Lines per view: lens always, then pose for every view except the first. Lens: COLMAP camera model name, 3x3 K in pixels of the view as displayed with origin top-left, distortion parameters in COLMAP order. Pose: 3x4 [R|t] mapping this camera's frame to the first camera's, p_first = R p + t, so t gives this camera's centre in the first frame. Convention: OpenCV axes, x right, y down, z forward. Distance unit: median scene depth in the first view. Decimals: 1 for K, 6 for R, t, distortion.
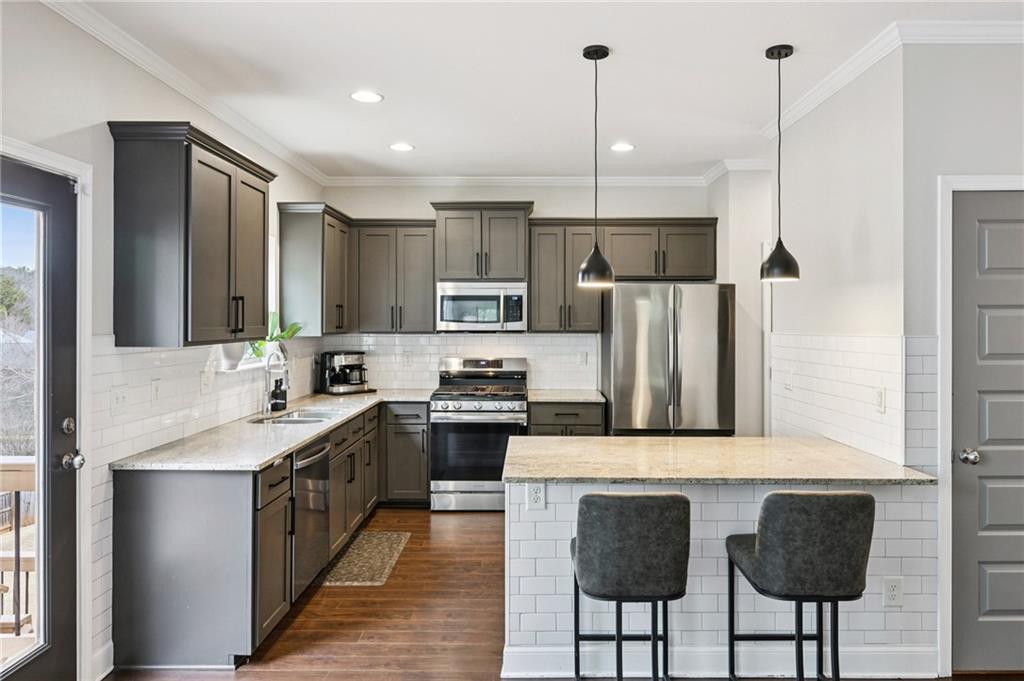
lens RADIAL K [[668.9, 0, 512.0], [0, 668.9, 332.9], [0, 0, 1]] dist [-0.005299, 0.001617]
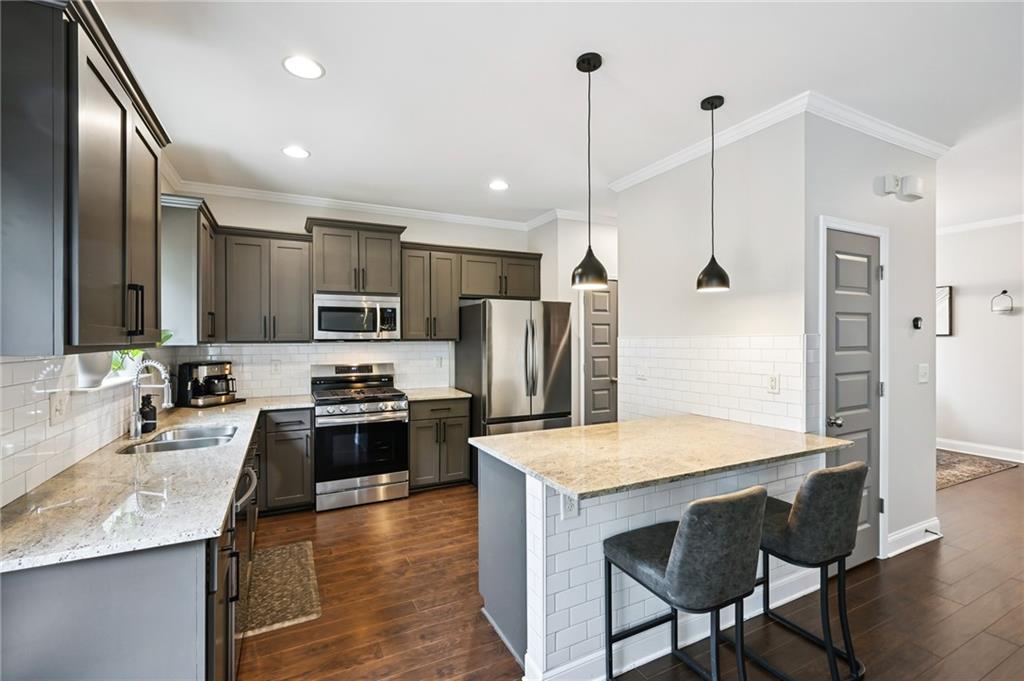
lens RADIAL K [[448.7, 0, 512.2], [0, 448.7, 343.6], [0, 0, 1]] dist [-0.000645, 0.000062]
pose [[0.891774, -0.010758, 0.452354, -0.165504], [0.012786, 0.999917, -0.001426, 0.008733], [-0.452301, 0.007056, 0.891837, 0.240750]]
